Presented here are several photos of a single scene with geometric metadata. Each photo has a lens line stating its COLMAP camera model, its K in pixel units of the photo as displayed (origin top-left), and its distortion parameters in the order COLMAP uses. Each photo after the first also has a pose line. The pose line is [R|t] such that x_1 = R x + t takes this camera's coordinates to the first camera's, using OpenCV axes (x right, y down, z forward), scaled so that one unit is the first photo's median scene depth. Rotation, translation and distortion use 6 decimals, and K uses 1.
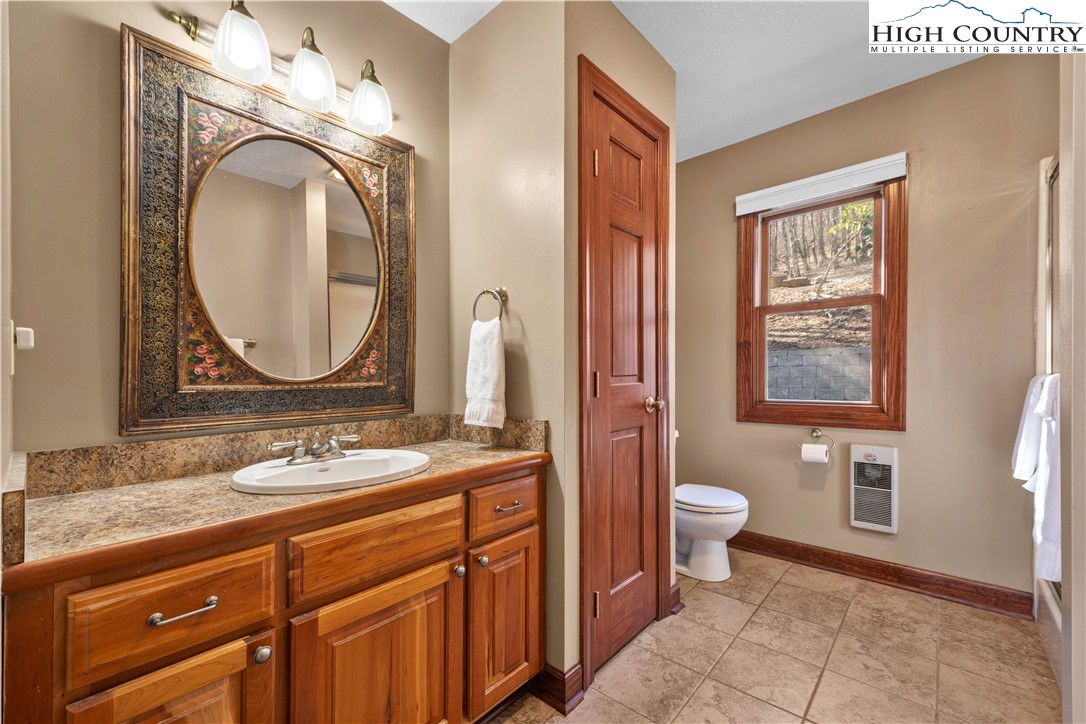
lens RADIAL K [[447.1, 0, 543.4], [0, 447.1, 373.6], [0, 0, 1]] dist [0.000475, 0.000141]
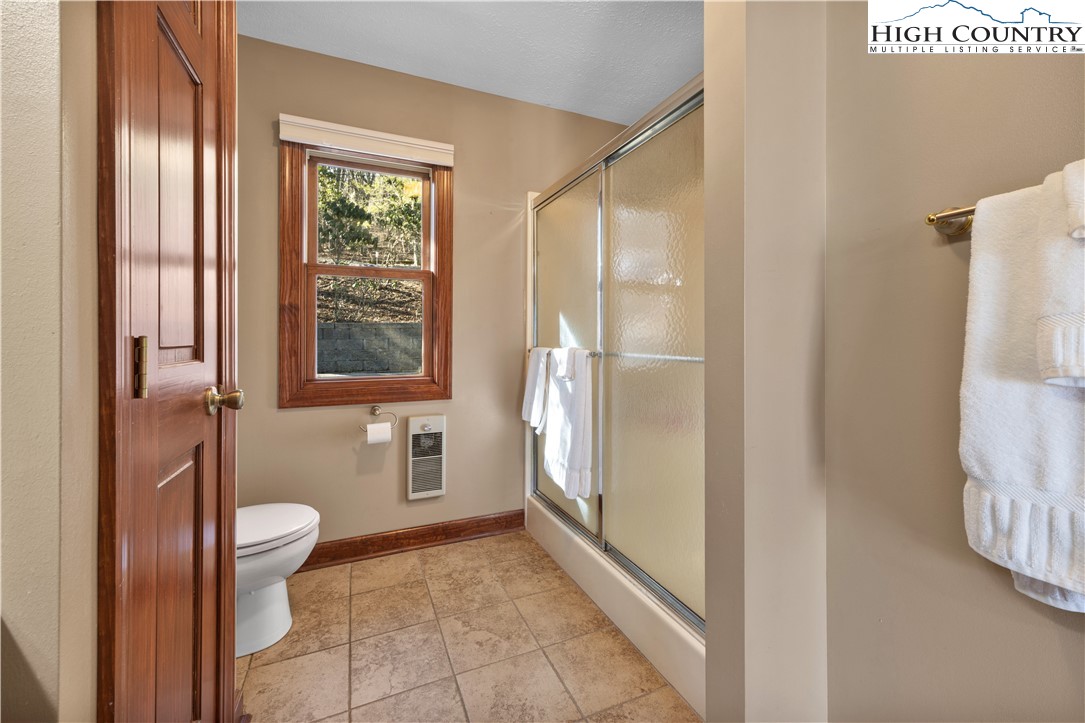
lens RADIAL K [[431.5, 0, 542.7], [0, 431.5, 346.9], [0, 0, 1]] dist [0.008939, -0.000160]
pose [[0.411870, 0.004033, 0.911234, -0.066645], [-0.003794, 0.999989, -0.002711, 0.002612], [-0.911235, -0.002341, 0.411881, 0.346708]]
